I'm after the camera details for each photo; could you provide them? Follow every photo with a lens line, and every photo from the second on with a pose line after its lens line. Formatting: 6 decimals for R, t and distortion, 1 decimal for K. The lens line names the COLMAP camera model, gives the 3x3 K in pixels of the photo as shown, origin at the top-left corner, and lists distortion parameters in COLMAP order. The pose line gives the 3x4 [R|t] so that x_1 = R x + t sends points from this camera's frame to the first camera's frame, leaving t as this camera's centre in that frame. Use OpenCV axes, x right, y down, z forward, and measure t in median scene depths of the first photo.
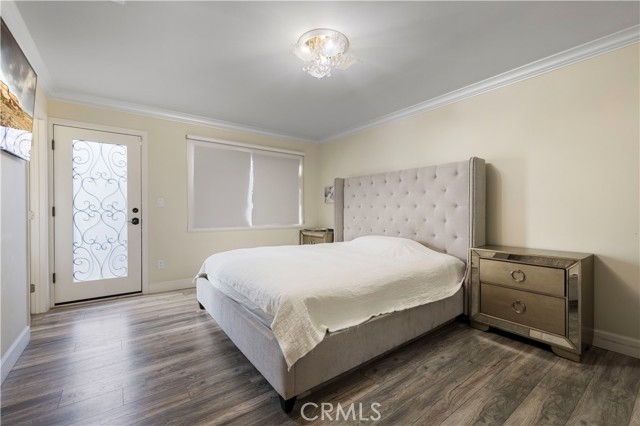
lens RADIAL K [[273.0, 0, 318.1], [0, 273.0, 211.8], [0, 0, 1]] dist [0.002053, 0.000313]
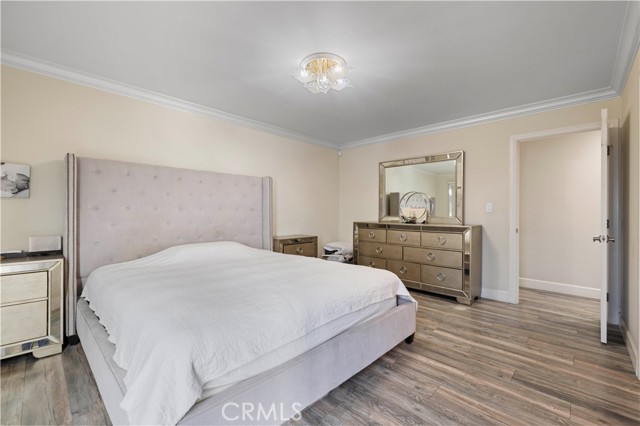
lens RADIAL K [[273.0, 0, 317.6], [0, 273.0, 212.2], [0, 0, 1]] dist [0.002053, 0.000313]
pose [[-0.165360, -0.000431, 0.986233, -1.285972], [0.005241, 0.999985, 0.001316, -0.018648], [-0.986219, 0.005386, -0.165356, 1.453706]]
